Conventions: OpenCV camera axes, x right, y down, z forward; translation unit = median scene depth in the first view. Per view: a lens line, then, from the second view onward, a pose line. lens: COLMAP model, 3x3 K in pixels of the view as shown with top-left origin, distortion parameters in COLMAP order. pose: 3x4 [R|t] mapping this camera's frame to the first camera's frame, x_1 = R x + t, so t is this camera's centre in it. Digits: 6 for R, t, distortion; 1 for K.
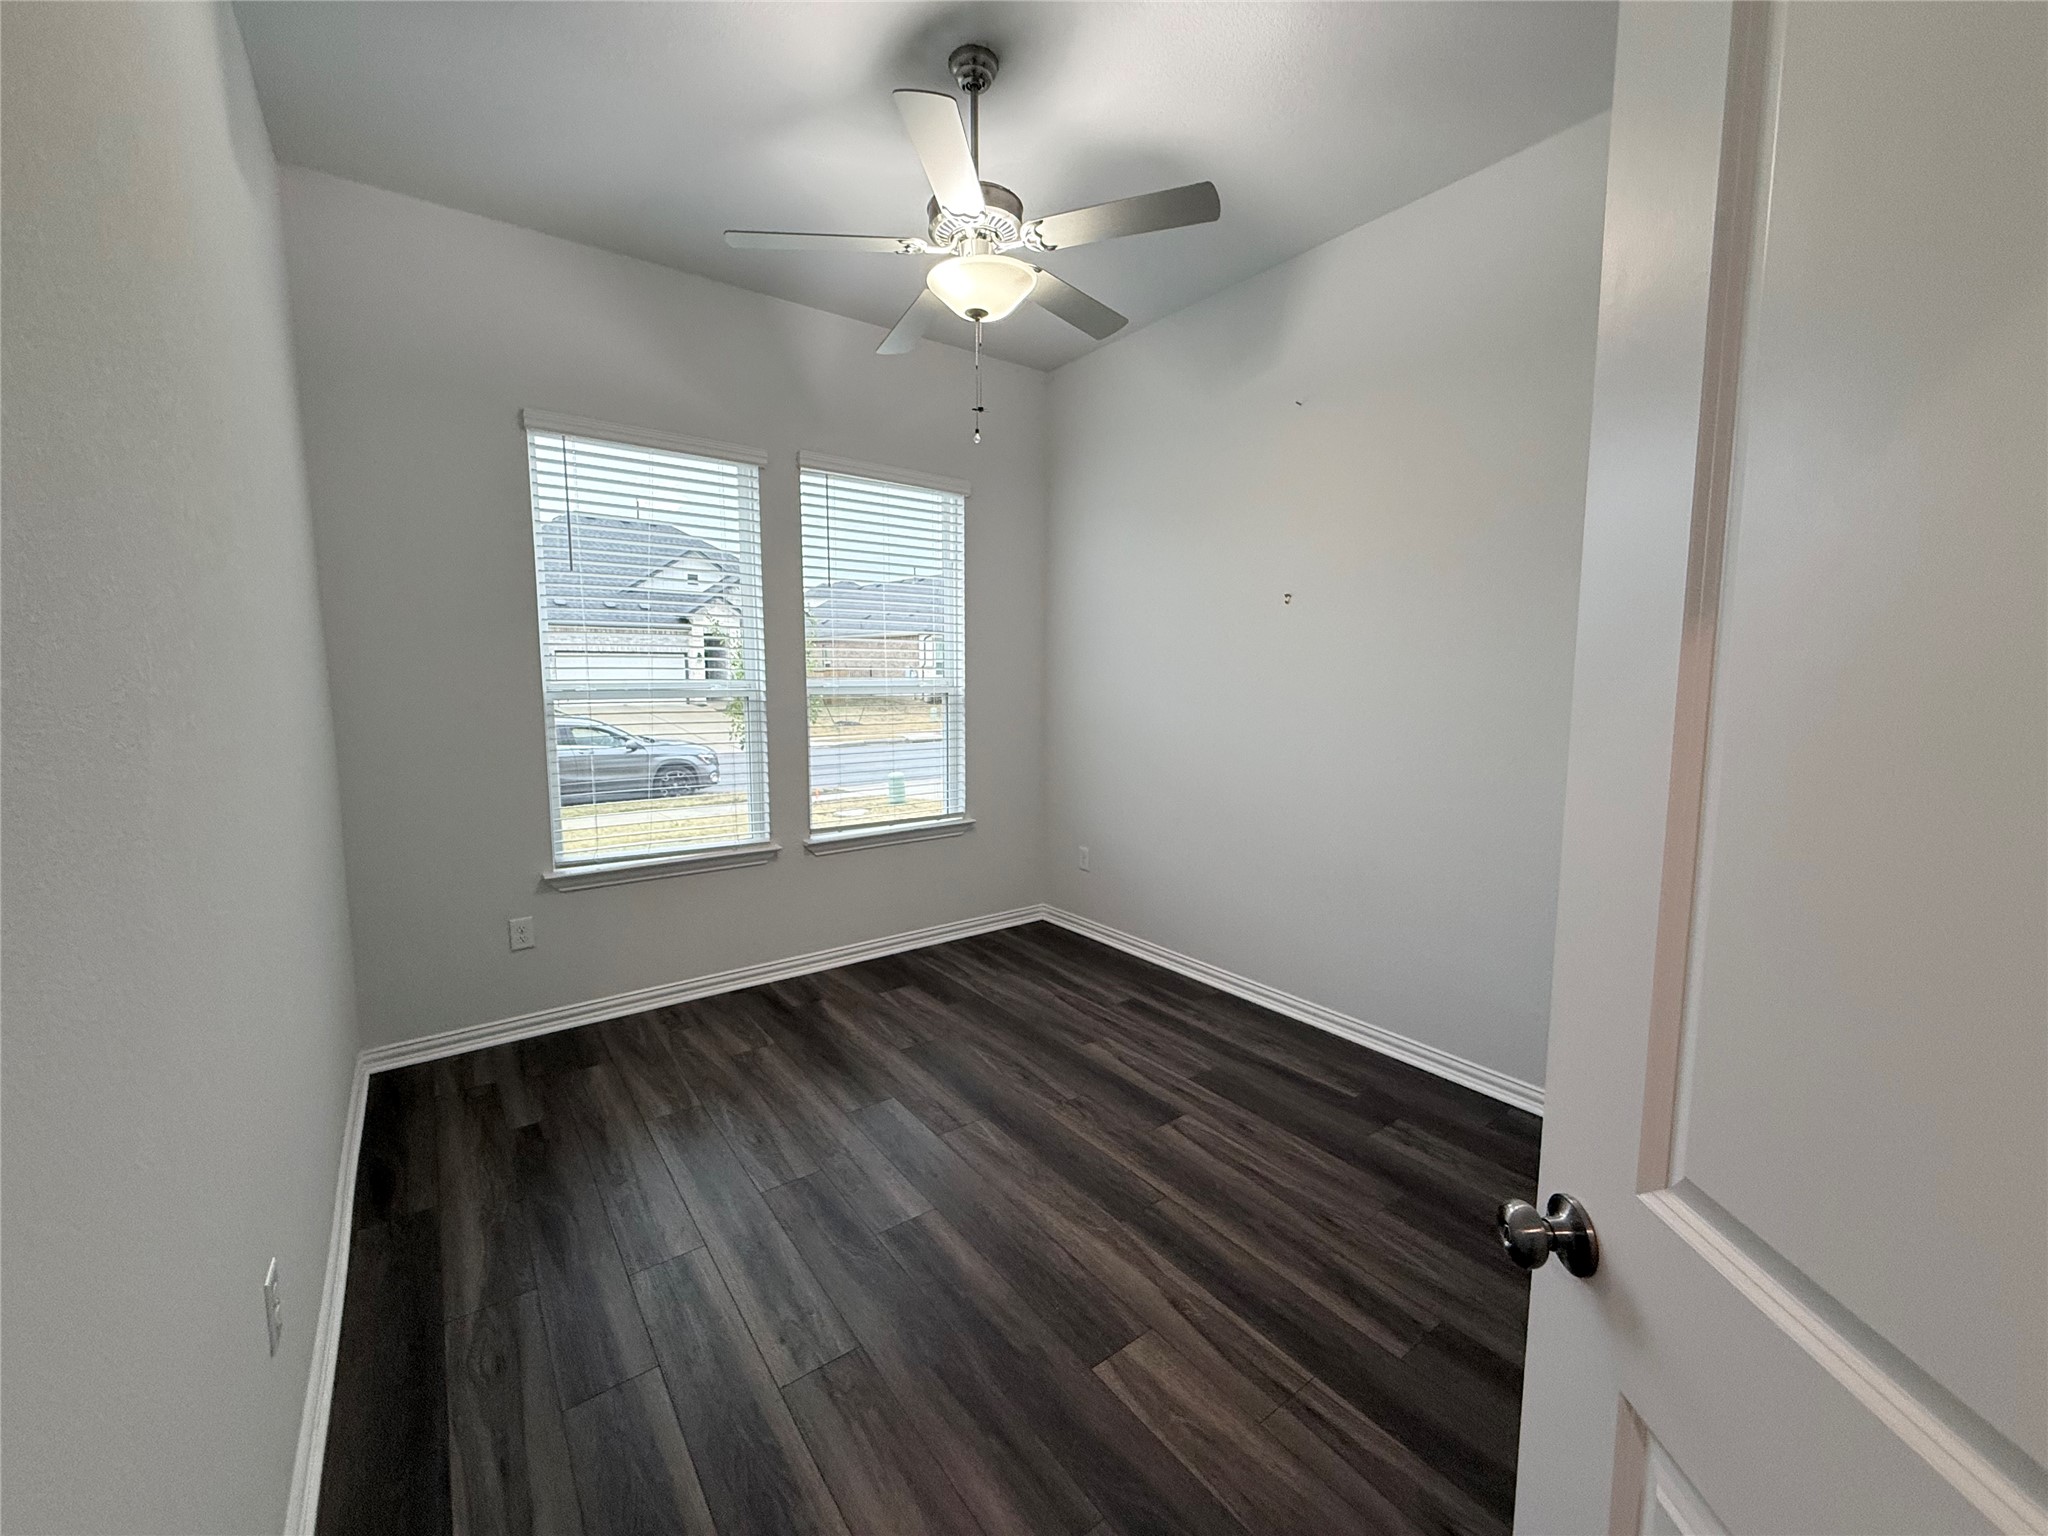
lens RADIAL K [[821.8, 0, 1021.7], [0, 821.8, 773.5], [0, 0, 1]] dist [0.000103, -0.000442]
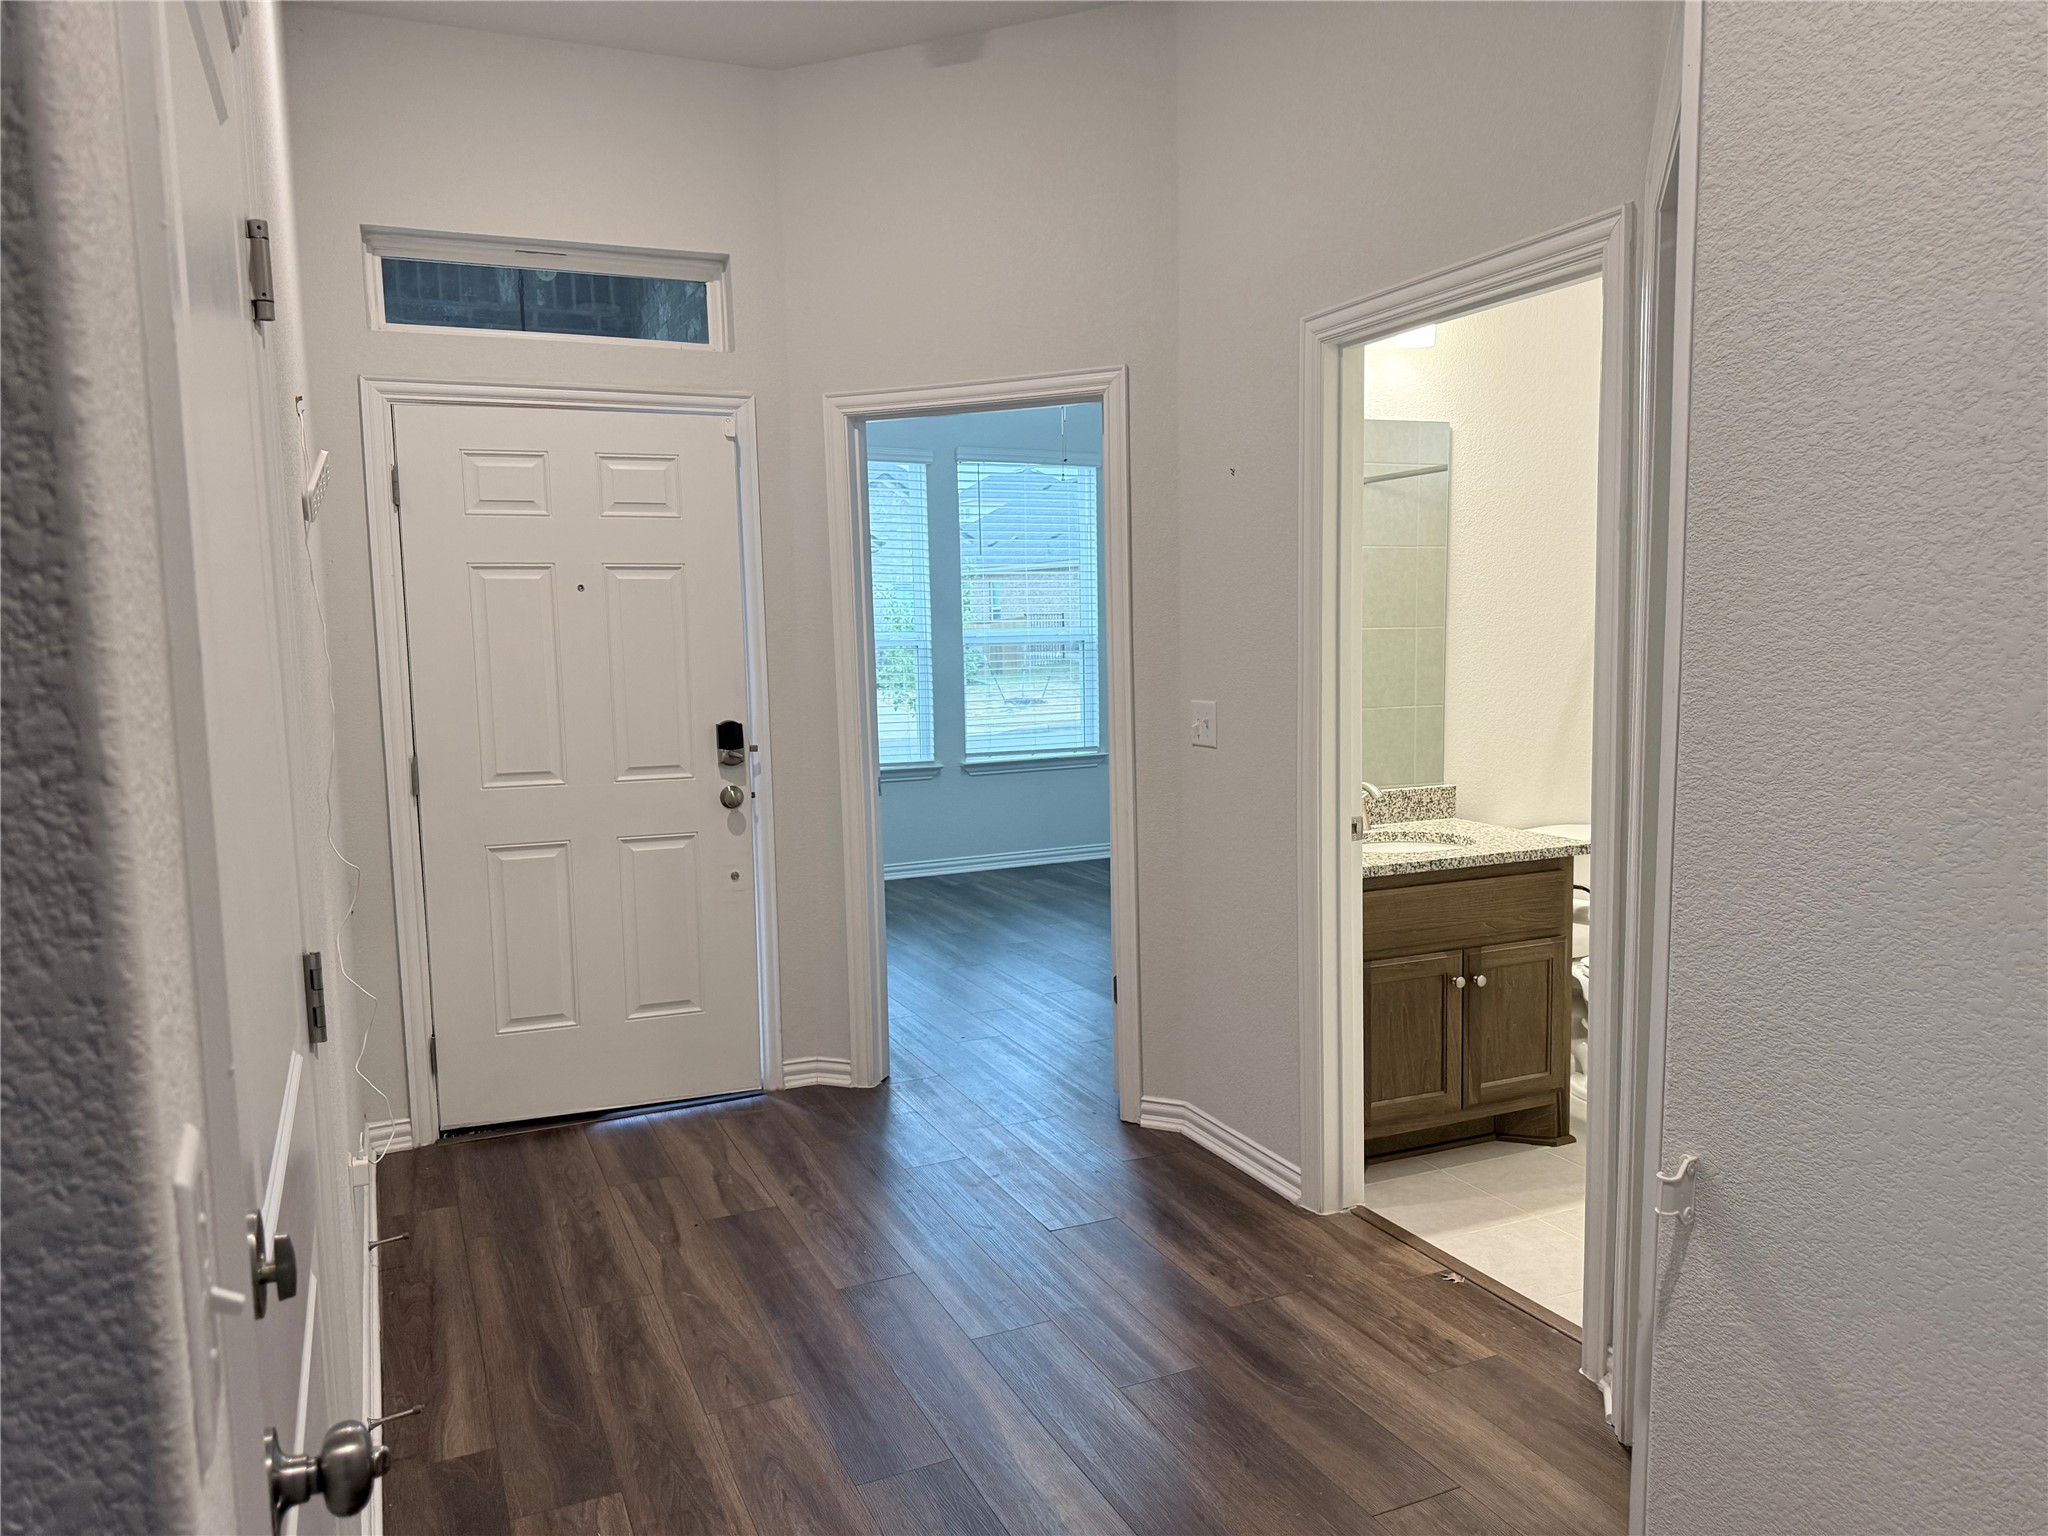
lens RADIAL K [[1429.7, 0, 1025.9], [0, 1429.7, 772.4], [0, 0, 1]] dist [-0.001563, -0.000028]
pose [[0.978001, -0.004746, -0.208547, 0.275682], [0.002188, 0.999920, -0.012496, 0.122856], [0.208590, 0.011764, 0.977933, -1.068882]]
